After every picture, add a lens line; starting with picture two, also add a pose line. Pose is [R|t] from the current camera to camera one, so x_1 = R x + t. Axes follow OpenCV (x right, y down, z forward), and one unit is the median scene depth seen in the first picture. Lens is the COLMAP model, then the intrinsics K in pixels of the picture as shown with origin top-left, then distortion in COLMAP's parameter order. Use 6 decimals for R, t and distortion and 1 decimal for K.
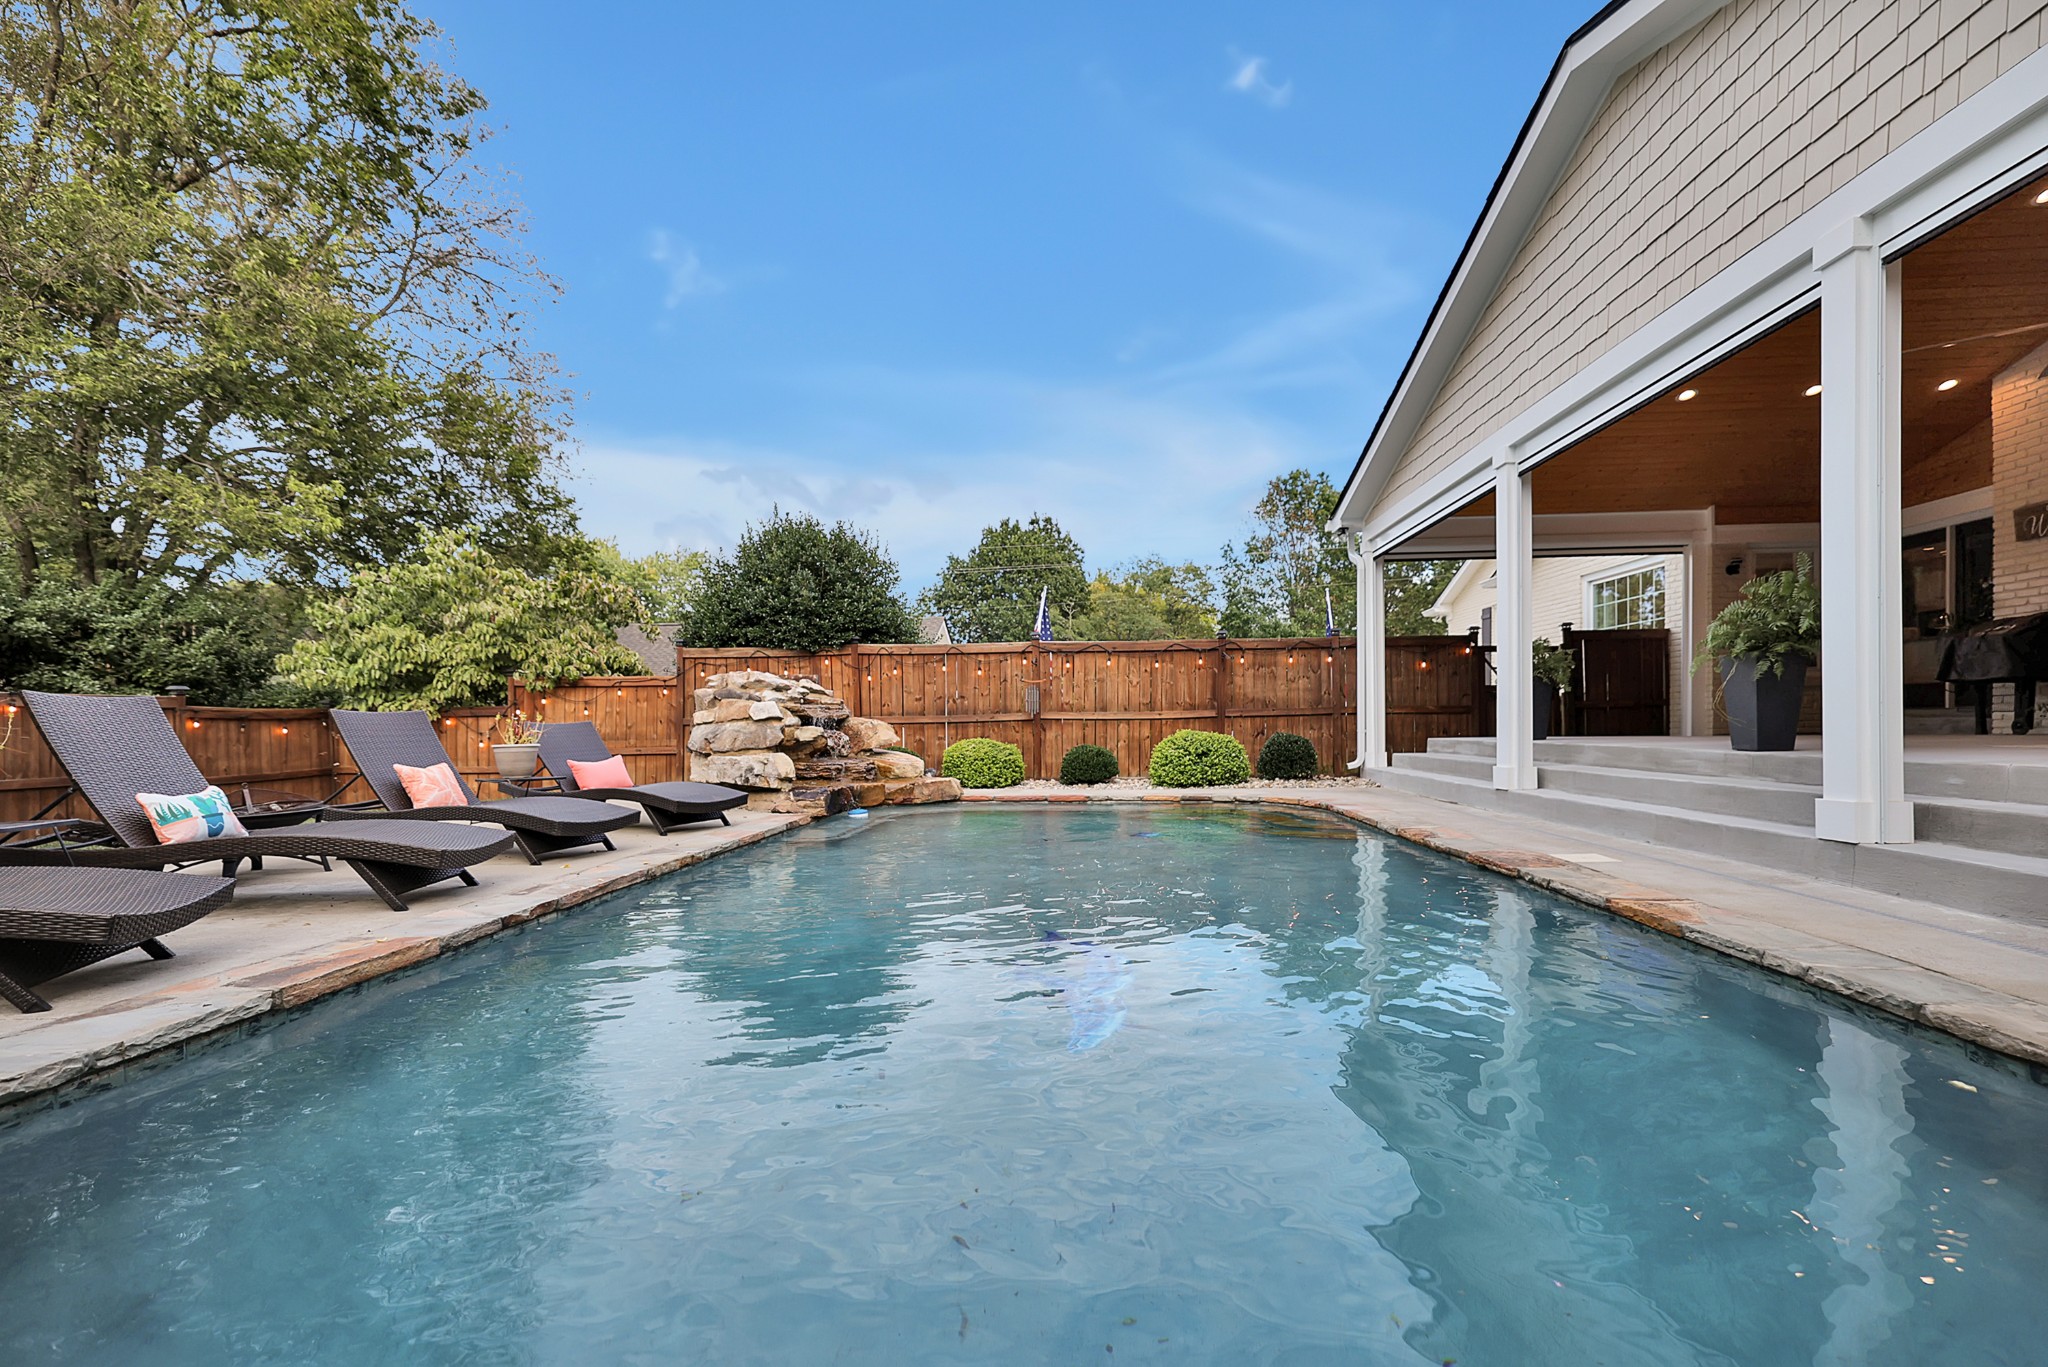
lens RADIAL K [[889.5, 0, 1025.0], [0, 889.5, 737.7], [0, 0, 1]] dist [0.000951, -0.000423]
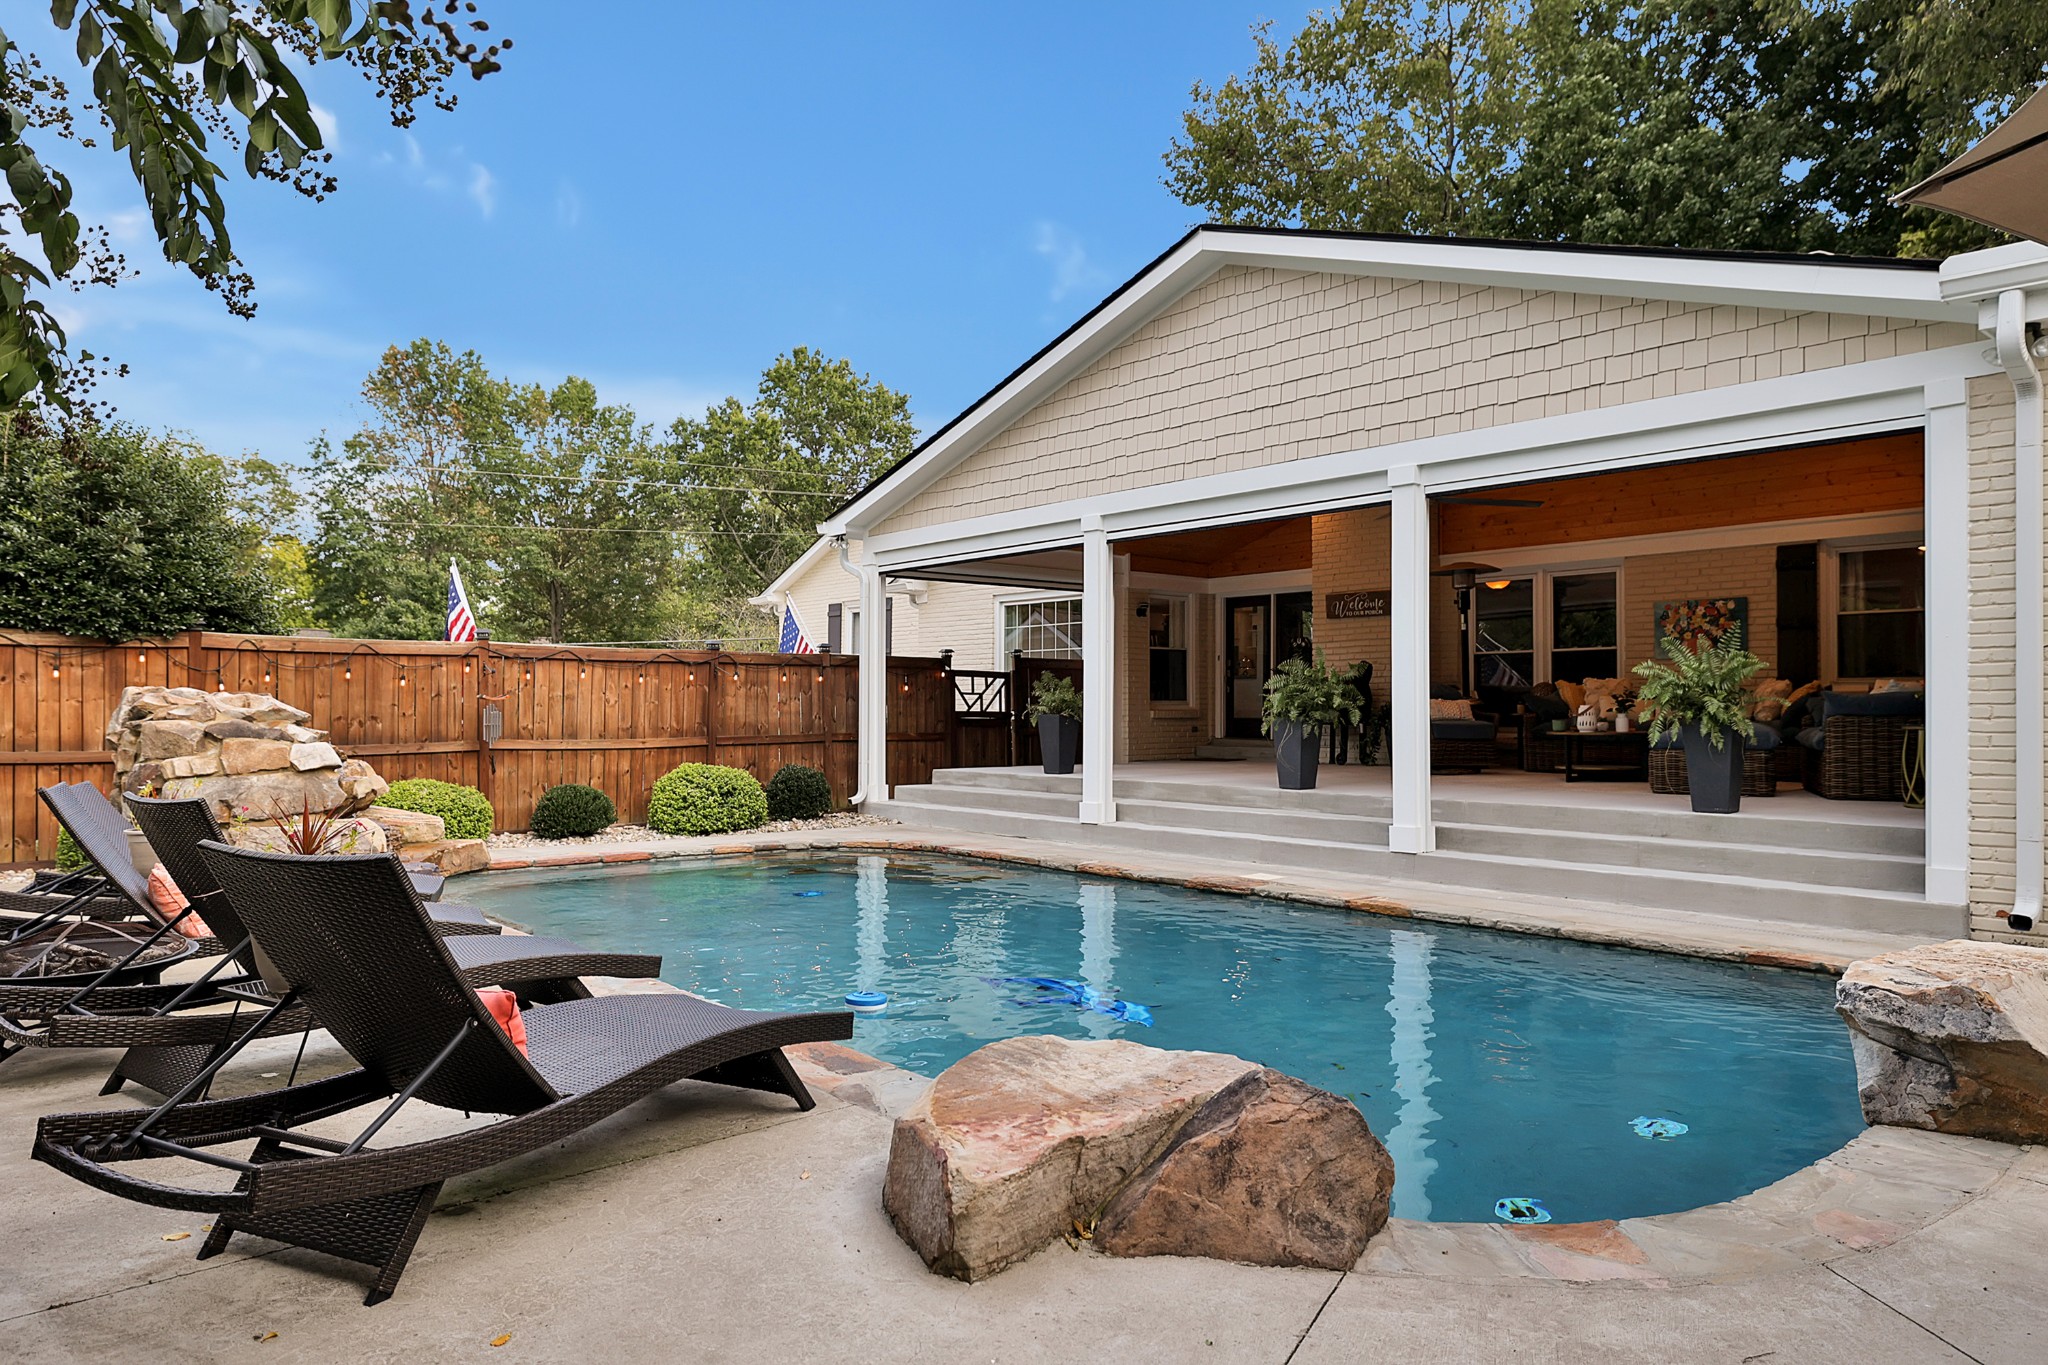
lens RADIAL K [[1342.6, 0, 1018.5], [0, 1342.6, 691.6], [0, 0, 1]] dist [0.006002, 0.000433]
pose [[0.713895, 0.022641, 0.699887, -0.446165], [0.000538, 0.999459, -0.032880, -0.032339], [-0.700252, 0.023849, 0.713497, -0.079221]]
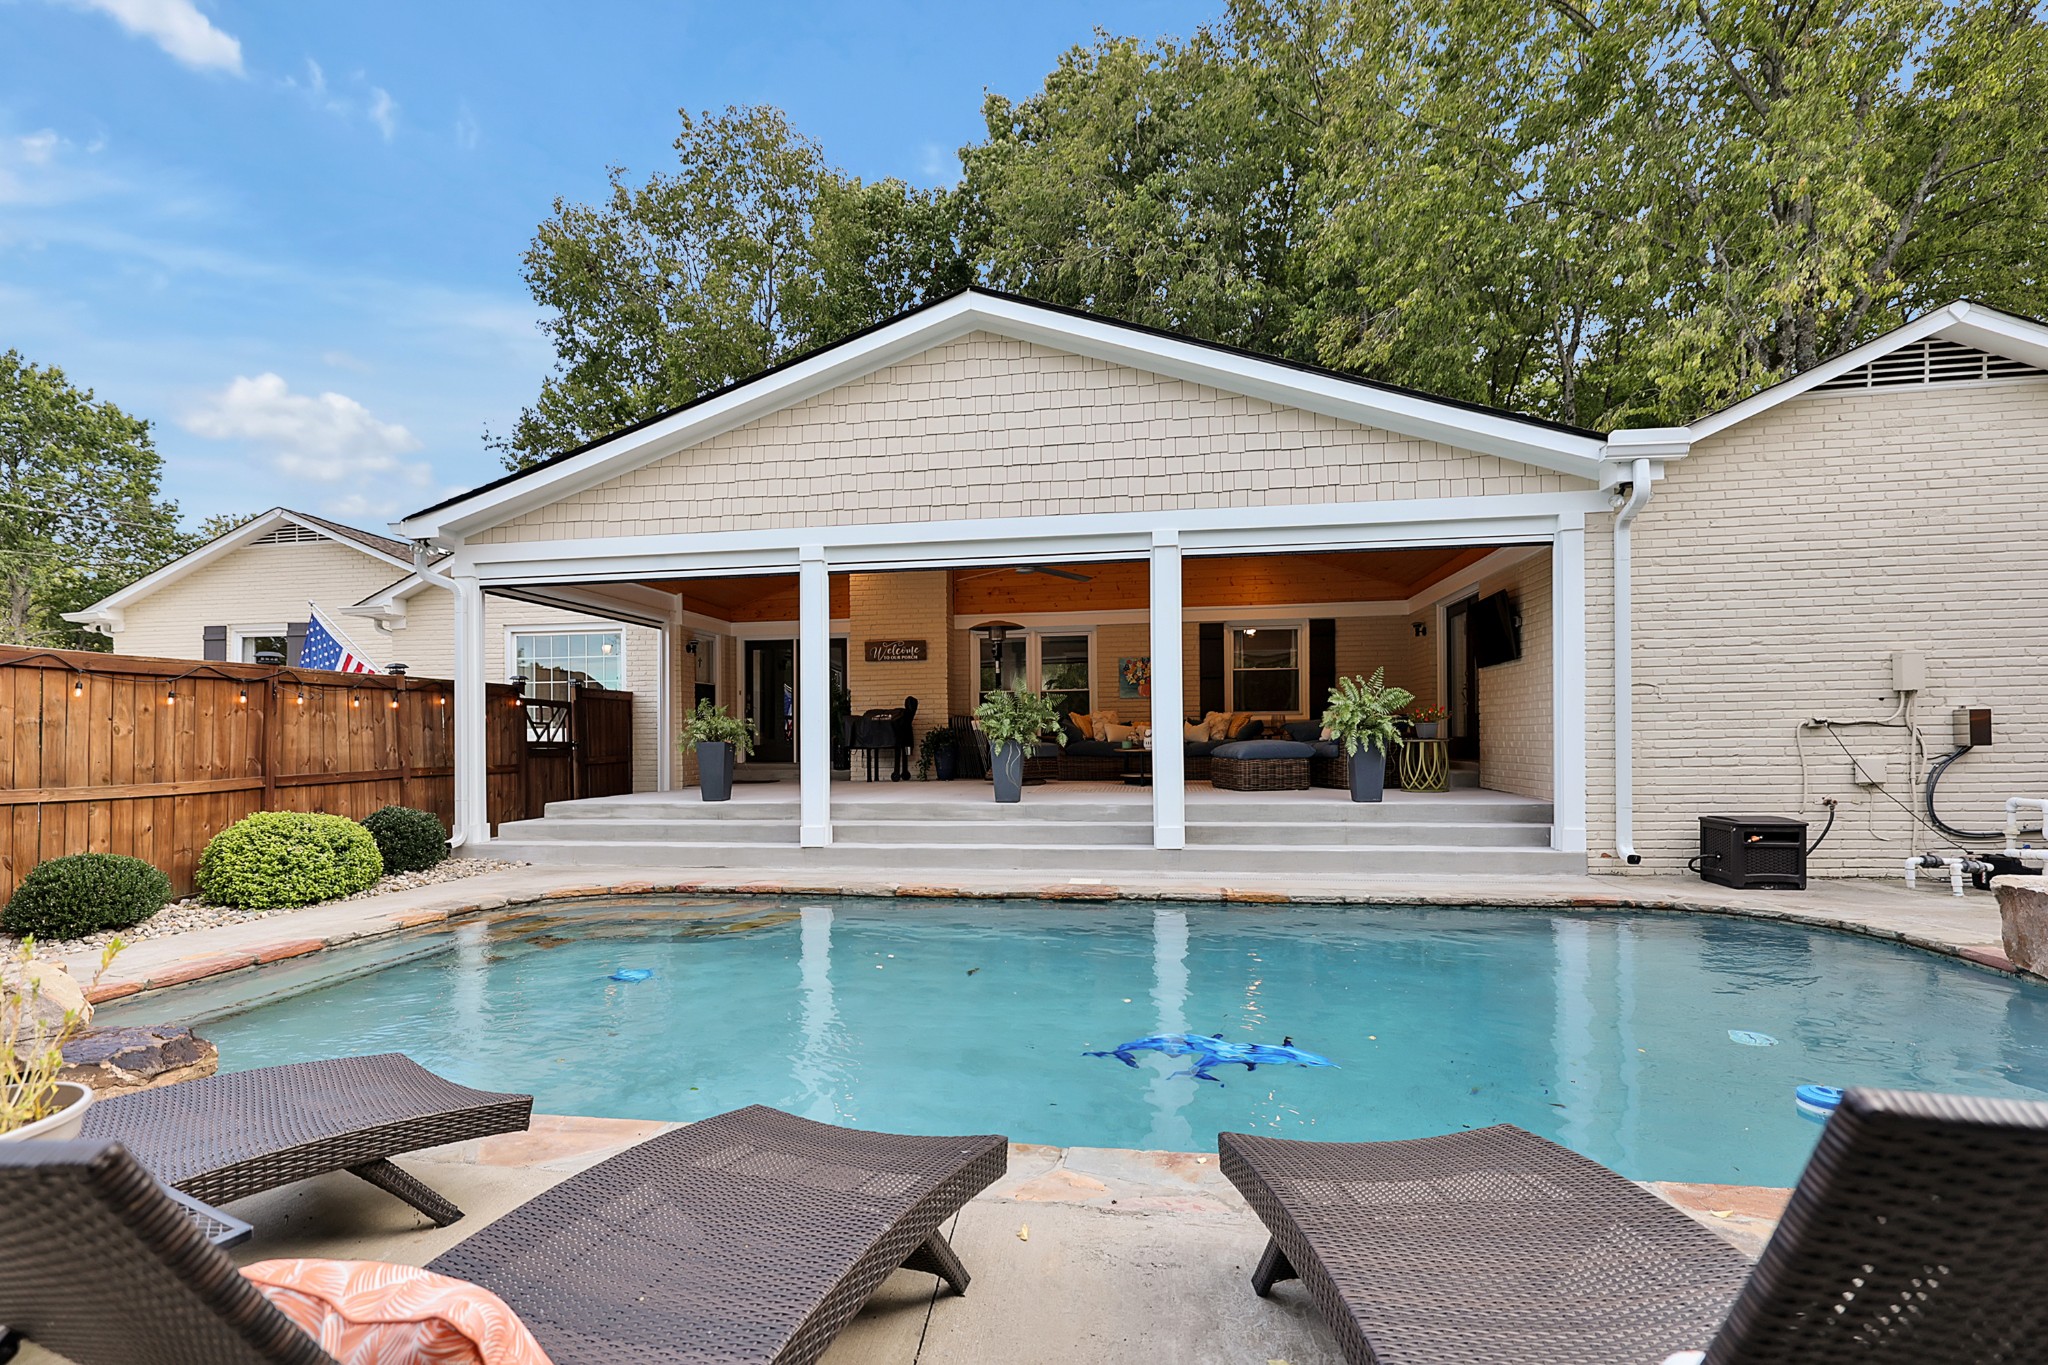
lens RADIAL K [[954.9, 0, 1024.5], [0, 954.9, 734.4], [0, 0, 1]] dist [0.002062, 0.001461]
pose [[0.084636, 0.014580, 0.996305, -0.416575], [0.025017, 0.999547, -0.016753, -0.036897], [-0.996098, 0.026342, 0.084233, 0.408636]]
